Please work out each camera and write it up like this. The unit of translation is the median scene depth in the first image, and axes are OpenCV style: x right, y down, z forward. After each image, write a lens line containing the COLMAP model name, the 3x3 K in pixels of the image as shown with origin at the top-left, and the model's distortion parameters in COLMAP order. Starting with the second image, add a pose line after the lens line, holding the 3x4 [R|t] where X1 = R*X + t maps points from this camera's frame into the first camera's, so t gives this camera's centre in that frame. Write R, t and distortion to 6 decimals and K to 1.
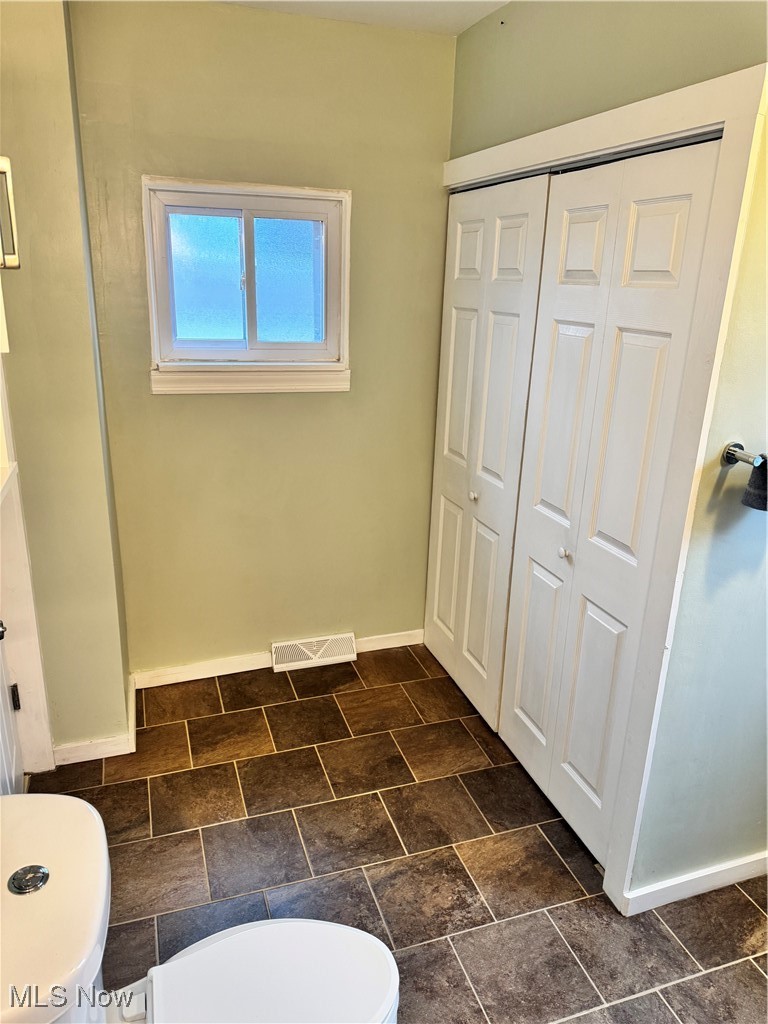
lens RADIAL K [[727.5, 0, 389.2], [0, 727.5, 512.1], [0, 0, 1]] dist [0.029429, -0.021849]
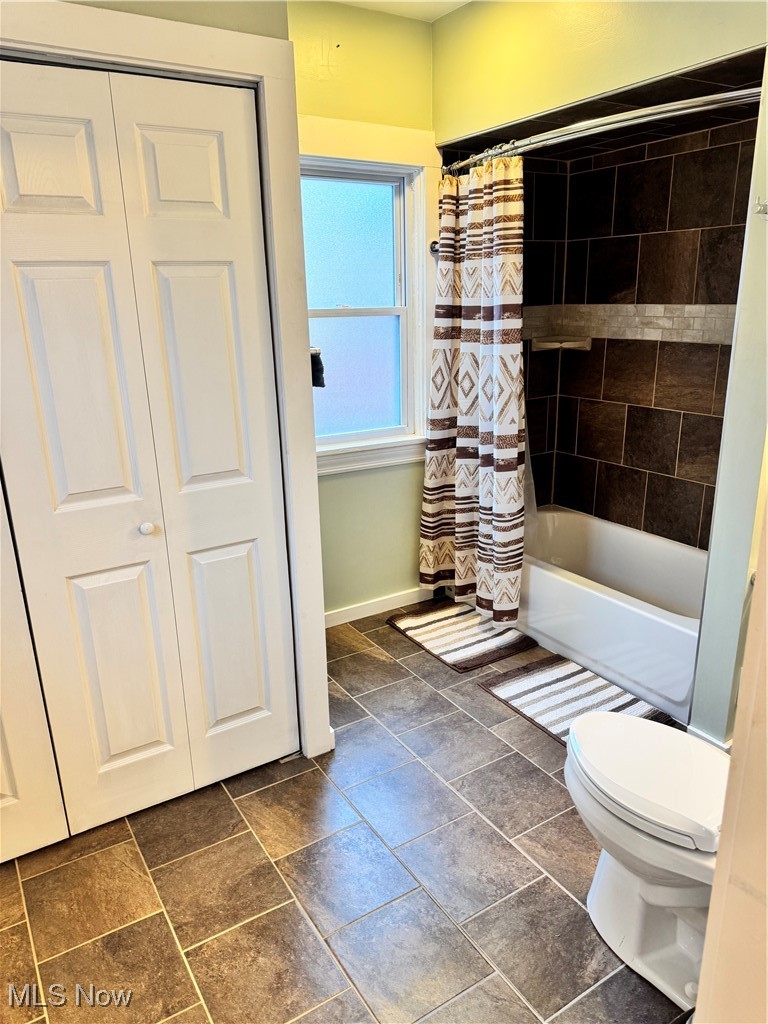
lens RADIAL K [[727.5, 0, 384.5], [0, 727.5, 511.2], [0, 0, 1]] dist [0.029429, -0.021849]
pose [[-0.225566, -0.313929, 0.922263, -0.613802], [0.316504, 0.871696, 0.374127, -0.194961], [-0.921382, 0.376290, -0.097266, 0.792772]]
